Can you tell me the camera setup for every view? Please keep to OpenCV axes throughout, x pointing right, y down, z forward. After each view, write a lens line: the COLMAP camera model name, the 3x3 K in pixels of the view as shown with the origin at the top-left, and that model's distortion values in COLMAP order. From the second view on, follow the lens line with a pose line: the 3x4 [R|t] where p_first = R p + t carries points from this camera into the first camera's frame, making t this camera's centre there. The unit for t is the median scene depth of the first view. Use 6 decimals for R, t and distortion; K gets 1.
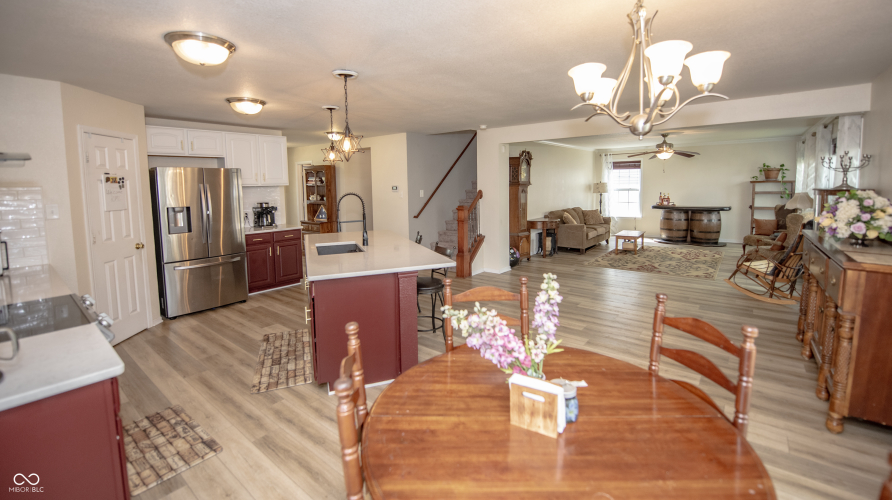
lens RADIAL K [[379.2, 0, 445.5], [0, 379.2, 213.3], [0, 0, 1]] dist [-0.013554, 0.000095]
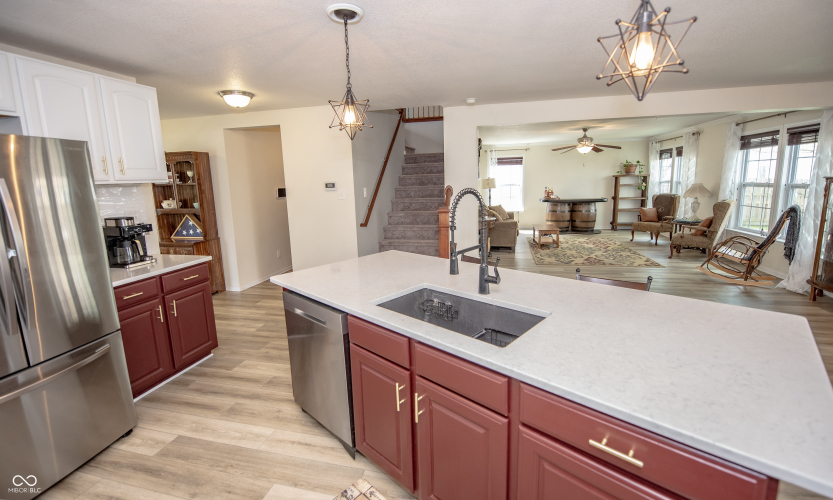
lens RADIAL K [[352.1, 0, 415.4], [0, 352.1, 236.3], [0, 0, 1]] dist [-0.008276, -0.005425]
pose [[0.902261, -0.077213, 0.424221, -0.276840], [0.047200, 0.995610, 0.080824, -0.018750], [-0.428599, -0.052901, 0.901945, 0.348877]]
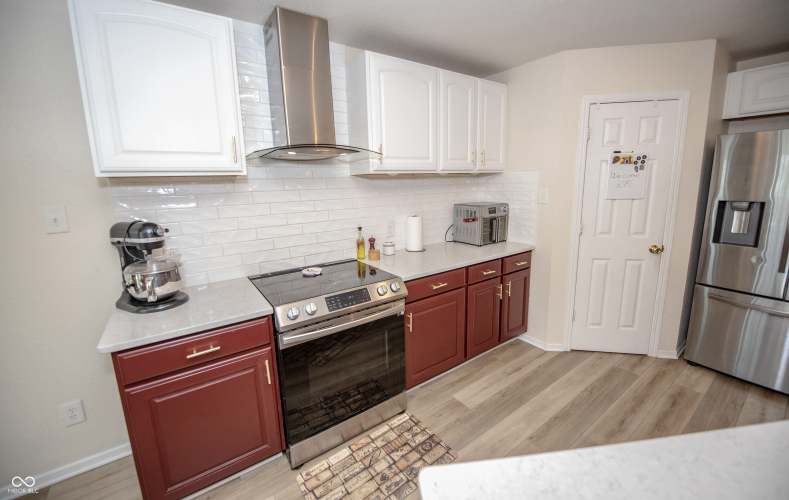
lens RADIAL K [[317.2, 0, 395.1], [0, 317.2, 237.8], [0, 0, 1]] dist [-0.015440, -0.000039]
pose [[-0.261622, 0.191661, -0.945949, -0.057774], [-0.046086, 0.976487, 0.210594, -0.024521], [0.964069, 0.098691, -0.246638, 0.384608]]
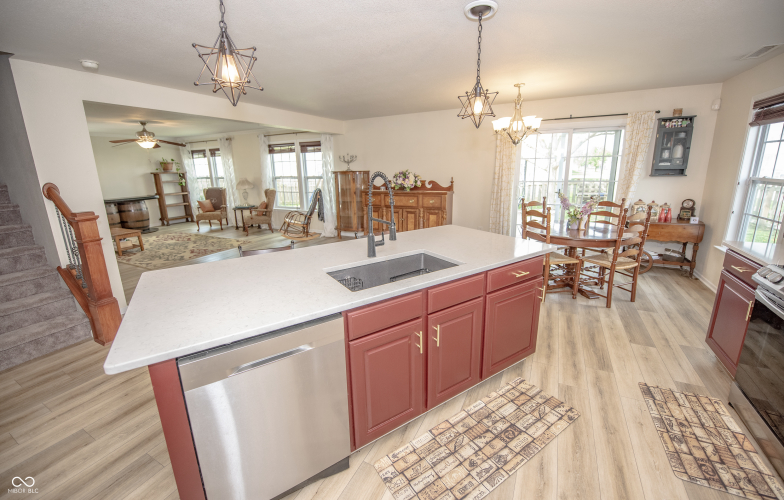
lens RADIAL K [[314.4, 0, 394.2], [0, 314.4, 238.5], [0, 0, 1]] dist [-0.016271, -0.000242]
pose [[-0.209346, -0.196836, 0.957825, -0.409929], [0.097787, 0.970406, 0.220794, -0.032819], [-0.972940, 0.139885, -0.183903, 0.598398]]
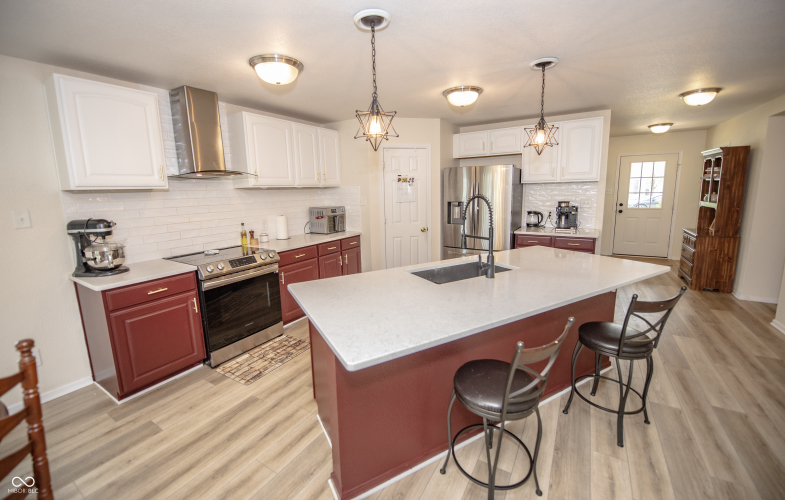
lens RADIAL K [[314.8, 0, 394.7], [0, 314.8, 238.5], [0, 0, 1]] dist [-0.016271, -0.000242]
pose [[0.144540, 0.166477, -0.975394, 0.157784], [-0.056527, 0.985525, 0.159830, -0.031885], [0.987883, 0.032034, 0.151859, 0.427735]]
